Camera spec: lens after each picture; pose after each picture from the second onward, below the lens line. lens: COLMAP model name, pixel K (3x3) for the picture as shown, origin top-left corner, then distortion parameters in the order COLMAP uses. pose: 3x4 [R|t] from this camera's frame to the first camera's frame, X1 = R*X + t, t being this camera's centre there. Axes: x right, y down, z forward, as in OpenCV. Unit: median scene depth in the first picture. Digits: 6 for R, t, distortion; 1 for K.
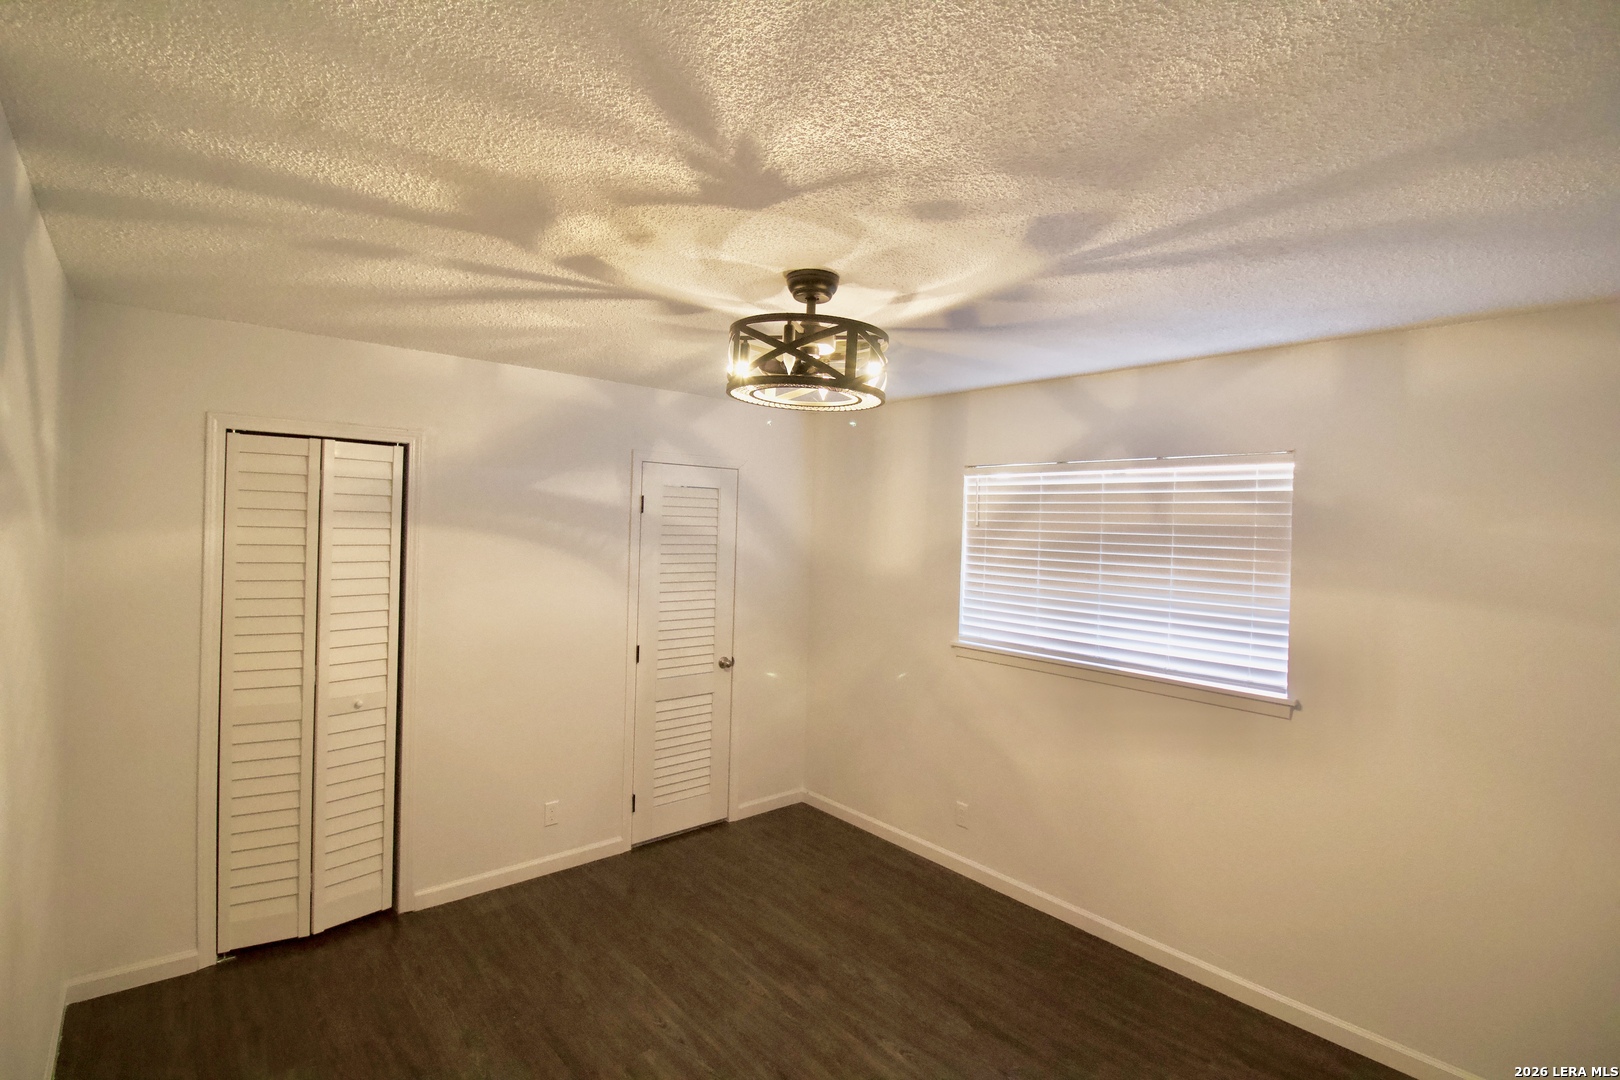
lens RADIAL K [[751.1, 0, 821.6], [0, 751.1, 525.9], [0, 0, 1]] dist [0.003018, -0.013373]
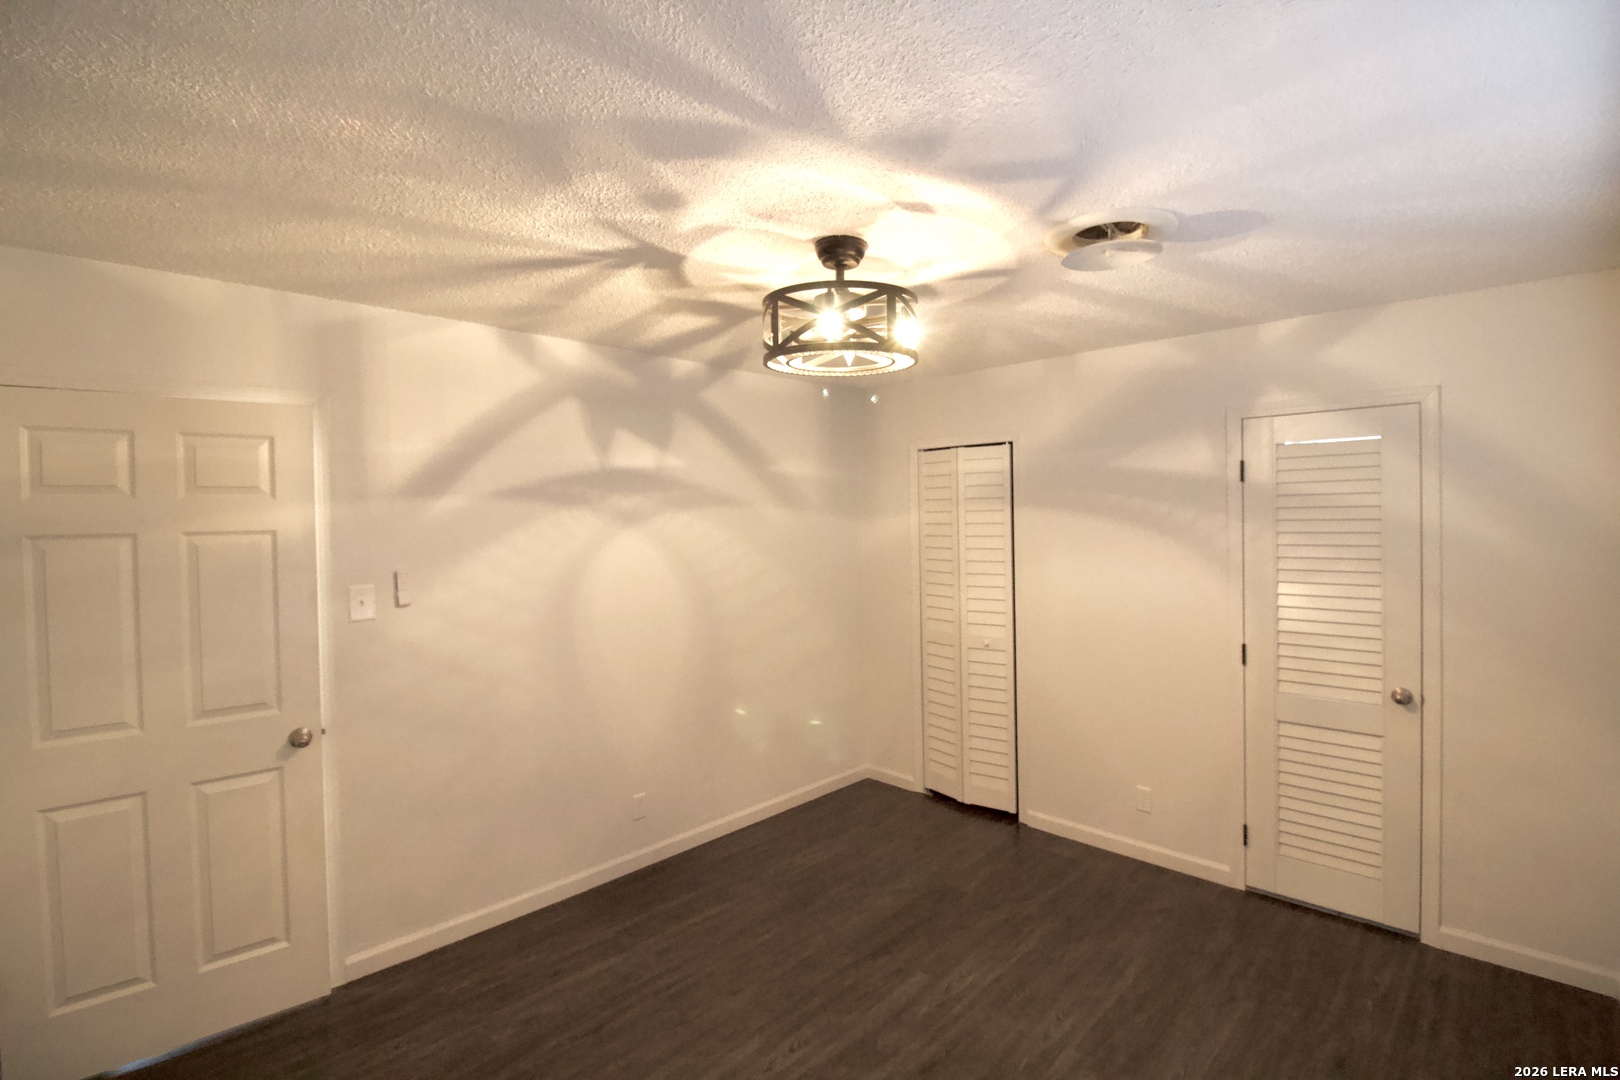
lens RADIAL K [[751.1, 0, 821.6], [0, 751.1, 525.9], [0, 0, 1]] dist [0.003018, -0.013373]
pose [[0.090829, -0.014989, -0.995754, 0.649305], [0.016755, 0.999768, -0.013521, 0.041679], [0.995725, -0.015456, 0.091060, 0.573521]]
